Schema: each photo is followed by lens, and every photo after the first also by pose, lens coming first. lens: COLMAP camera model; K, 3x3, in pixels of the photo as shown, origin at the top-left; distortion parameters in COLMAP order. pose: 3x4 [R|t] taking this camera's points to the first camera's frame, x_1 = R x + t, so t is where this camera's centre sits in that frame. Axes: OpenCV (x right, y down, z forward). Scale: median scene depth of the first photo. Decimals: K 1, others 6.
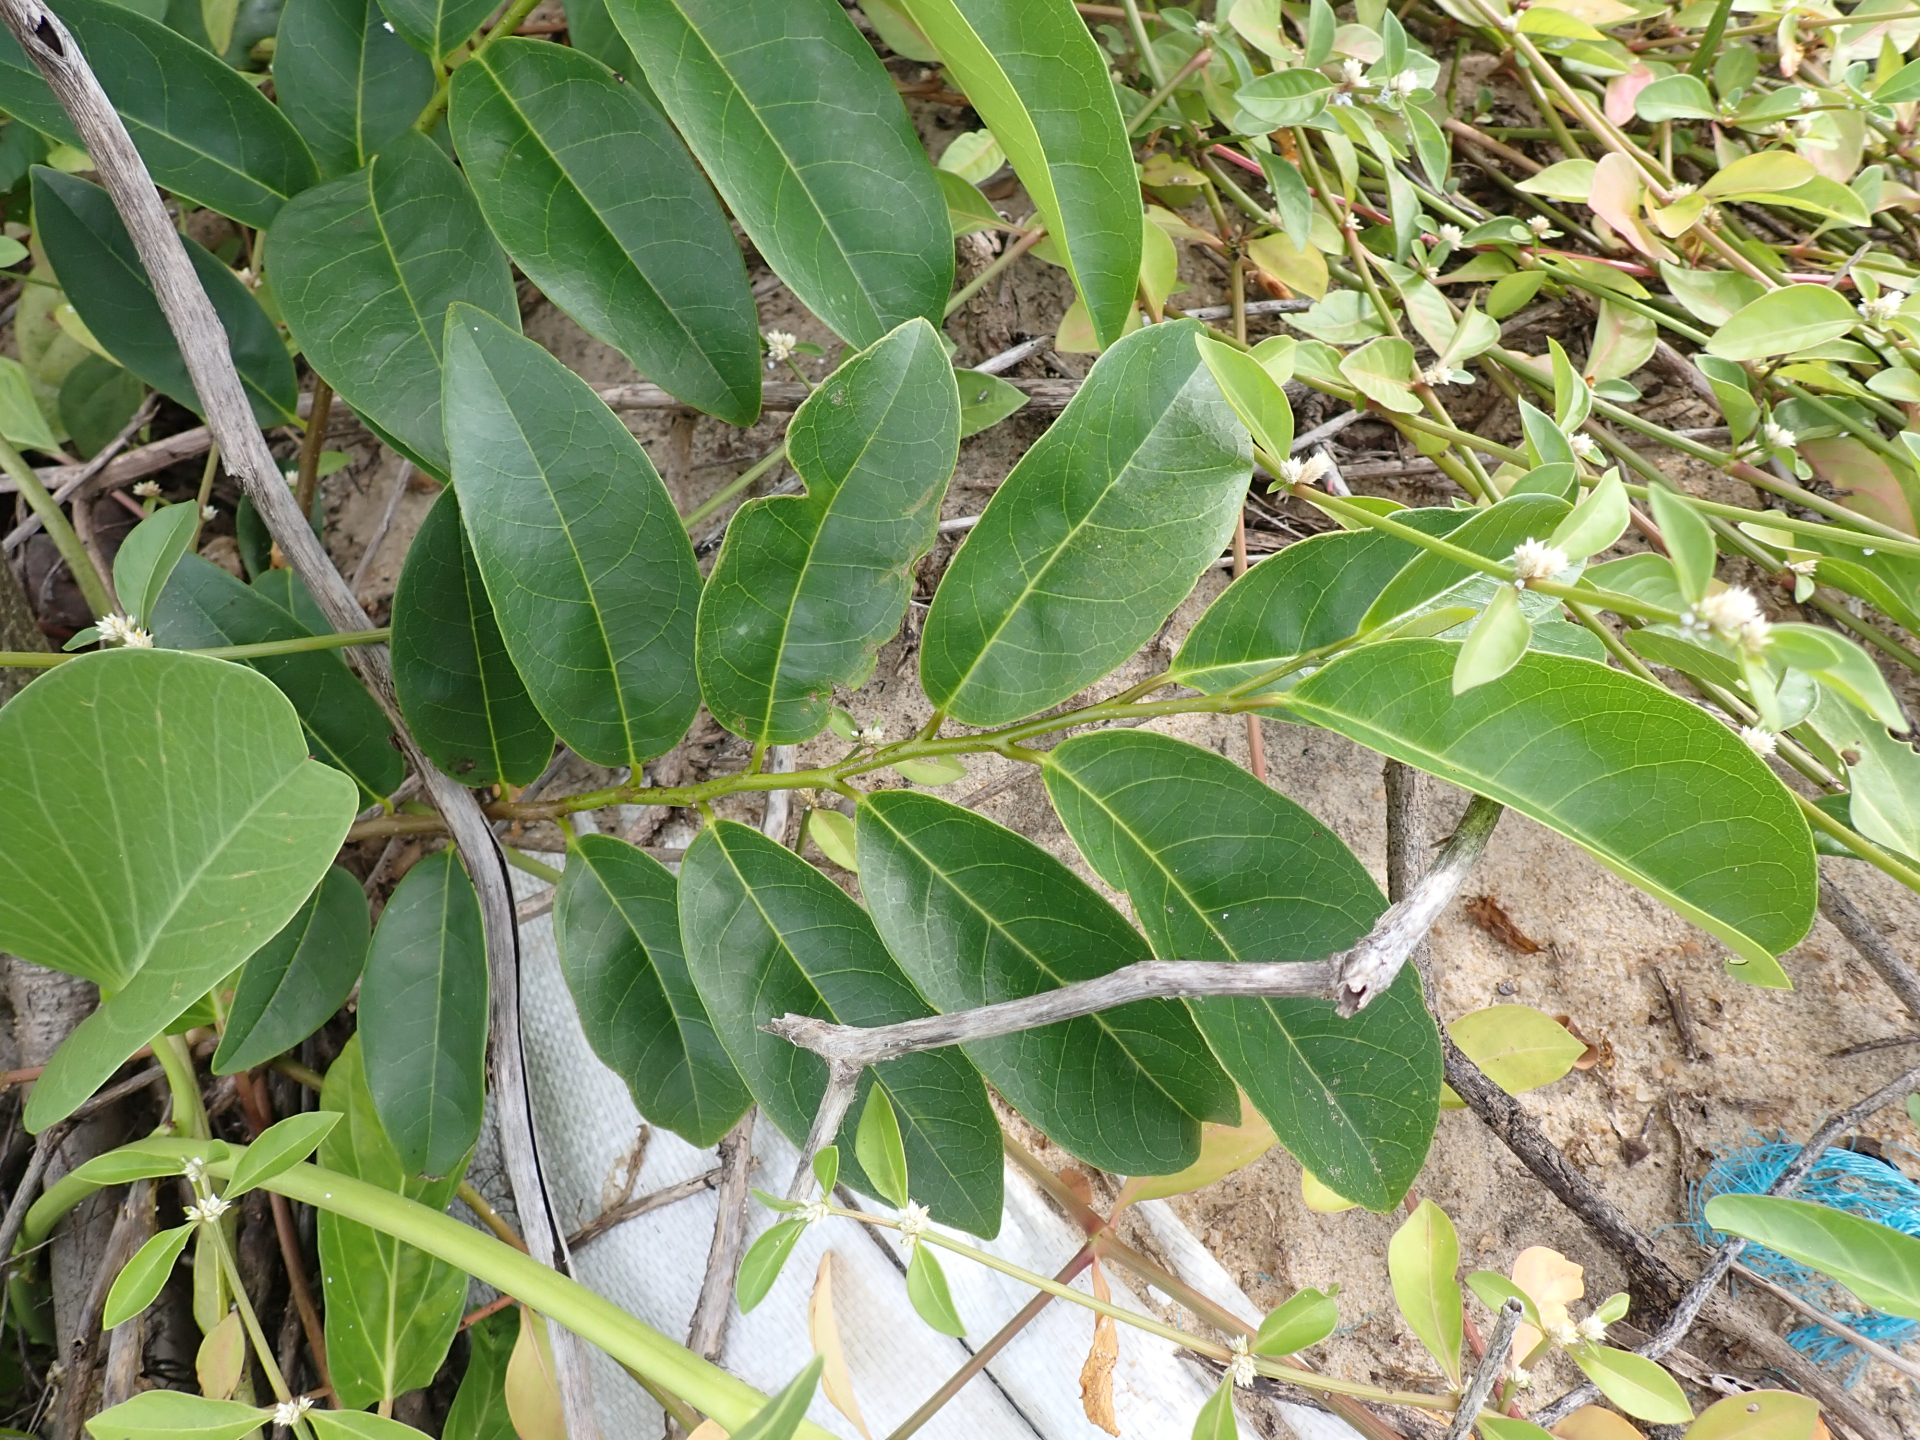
lens RADIAL K [[1429.0, 0, 960.0], [0, 1429.0, 720.0], [0, 0, 1]] dist [-0.005632, -0.005464]
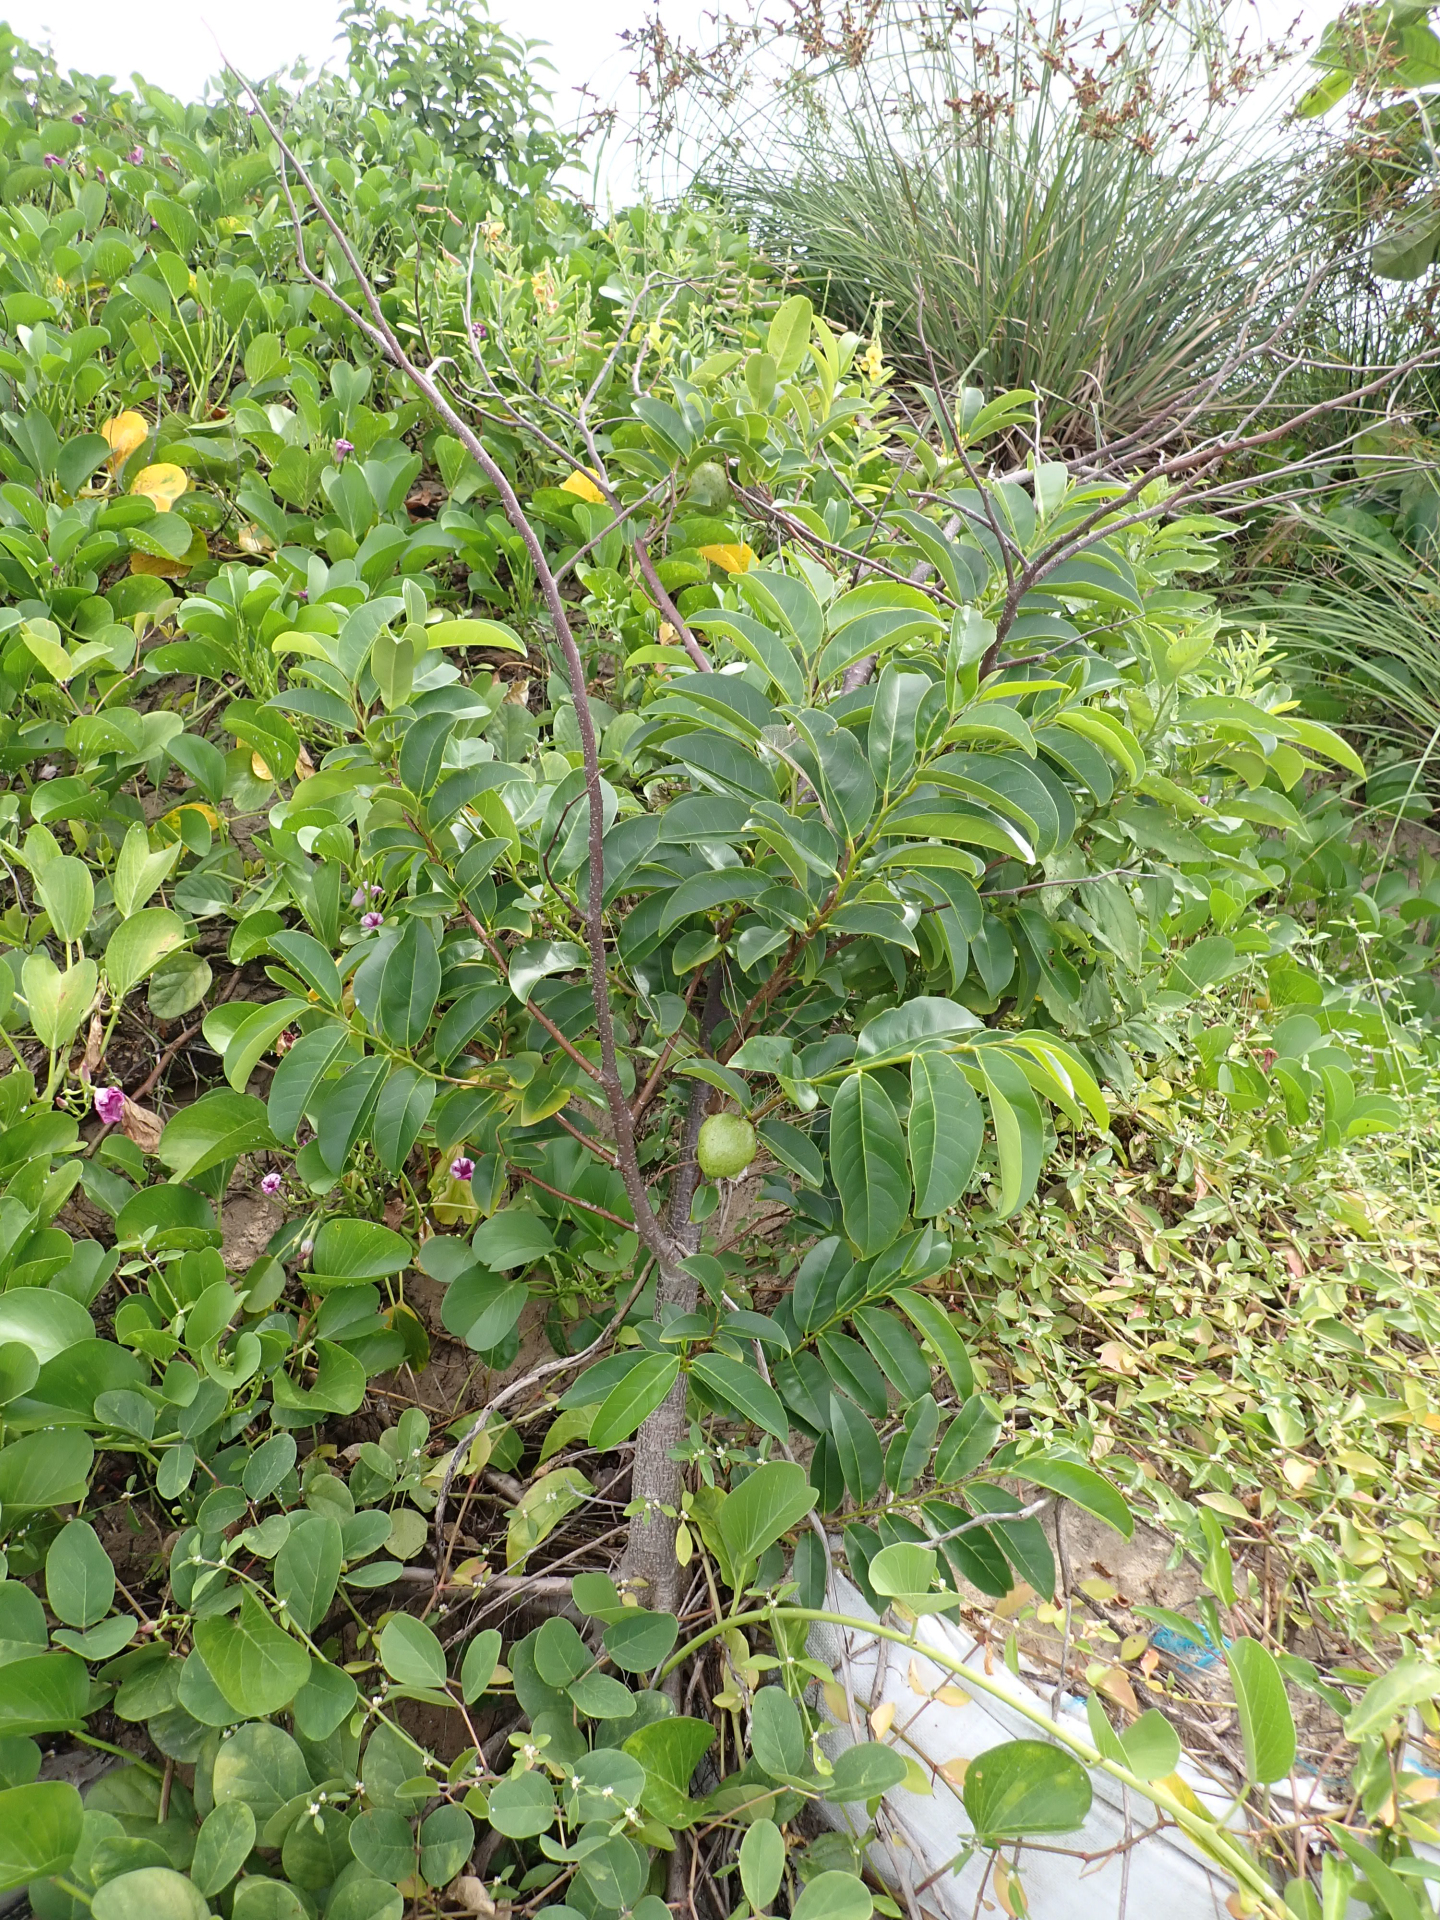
lens RADIAL K [[1429.0, 0, 720.0], [0, 1429.0, 960.0], [0, 0, 1]] dist [-0.005632, -0.005464]
pose [[0.996418, -0.028918, -0.079467, -0.197292], [-0.017703, 0.847567, -0.530393, 0.673966], [0.082691, 0.529900, 0.844019, -2.504367]]
